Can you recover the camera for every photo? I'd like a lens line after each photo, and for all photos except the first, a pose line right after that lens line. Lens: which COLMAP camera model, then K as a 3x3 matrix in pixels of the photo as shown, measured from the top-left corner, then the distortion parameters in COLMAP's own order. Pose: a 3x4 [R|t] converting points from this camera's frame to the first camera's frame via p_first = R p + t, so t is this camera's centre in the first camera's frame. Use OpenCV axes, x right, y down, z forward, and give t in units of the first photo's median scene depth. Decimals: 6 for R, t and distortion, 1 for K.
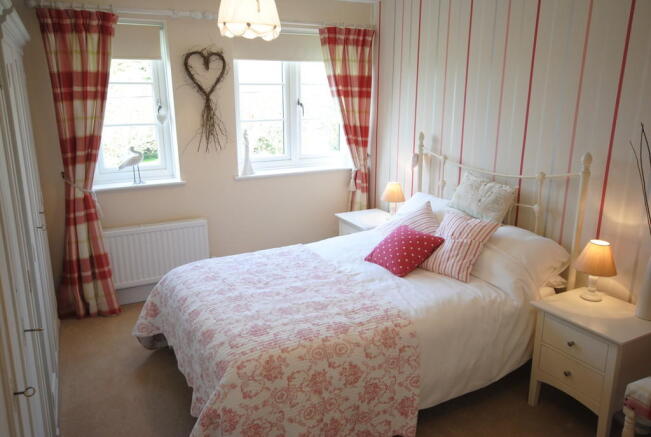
lens RADIAL K [[520.9, 0, 325.5], [0, 520.9, 218.5], [0, 0, 1]] dist [0.037632, 0.008923]
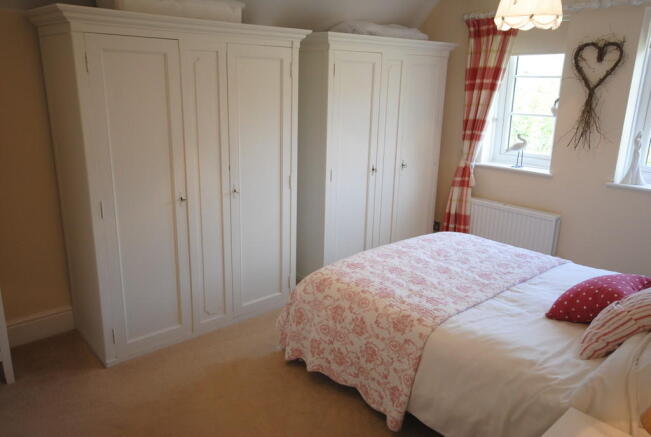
lens RADIAL K [[520.9, 0, 325.5], [0, 520.9, 218.5], [0, 0, 1]] dist [0.037632, 0.008923]
pose [[0.207173, 0.259282, -0.943320, 0.812718], [-0.260056, 0.944143, 0.202395, -0.107293], [0.943107, 0.203386, 0.263029, 0.445439]]
